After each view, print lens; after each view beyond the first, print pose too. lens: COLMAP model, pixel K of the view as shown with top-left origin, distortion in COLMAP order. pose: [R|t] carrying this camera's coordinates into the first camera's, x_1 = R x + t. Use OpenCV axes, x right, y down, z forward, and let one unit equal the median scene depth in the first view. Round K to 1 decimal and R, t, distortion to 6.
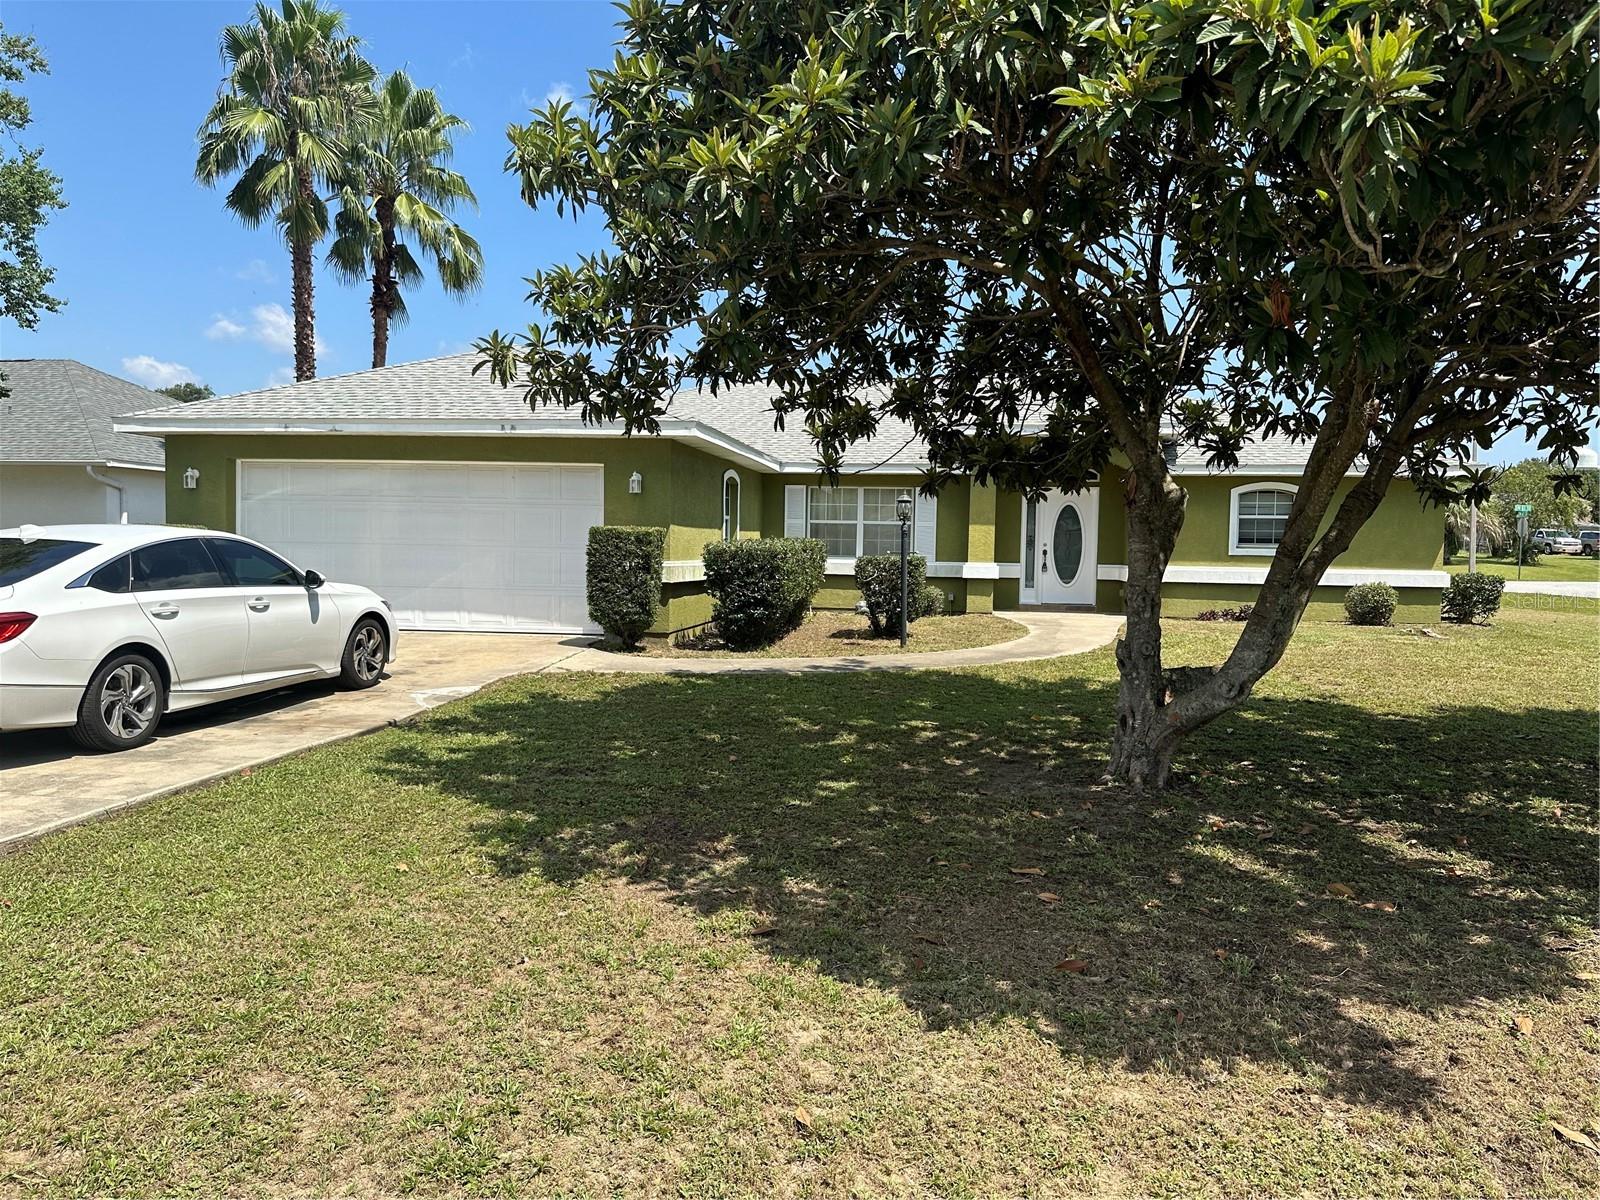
lens RADIAL K [[1111.6, 0, 799.4], [0, 1111.6, 594.5], [0, 0, 1]] dist [0.052257, -0.075781]
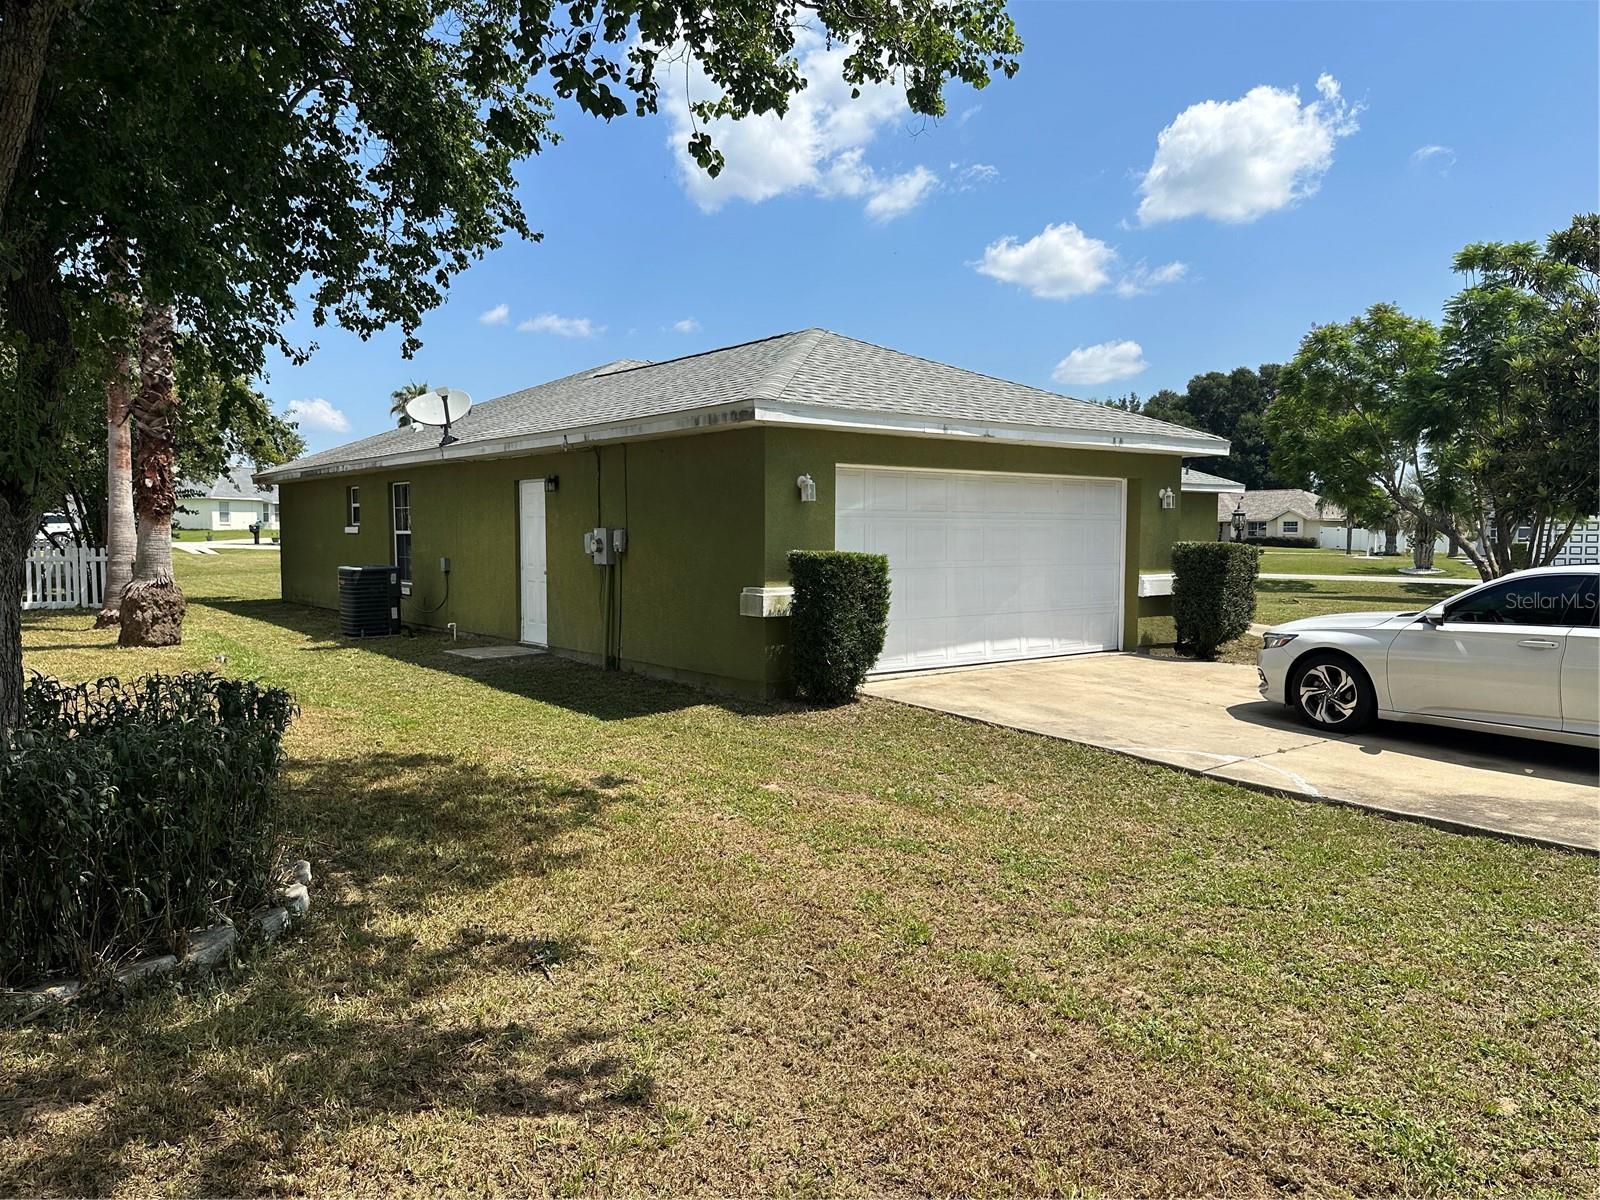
lens RADIAL K [[1111.6, 0, 798.4], [0, 1111.6, 603.8], [0, 0, 1]] dist [0.052257, -0.075781]
pose [[0.689063, -0.062224, 0.722025, -1.138957], [0.049242, 0.998025, 0.039016, -0.060141], [-0.723027, 0.008669, 0.690766, 0.530506]]
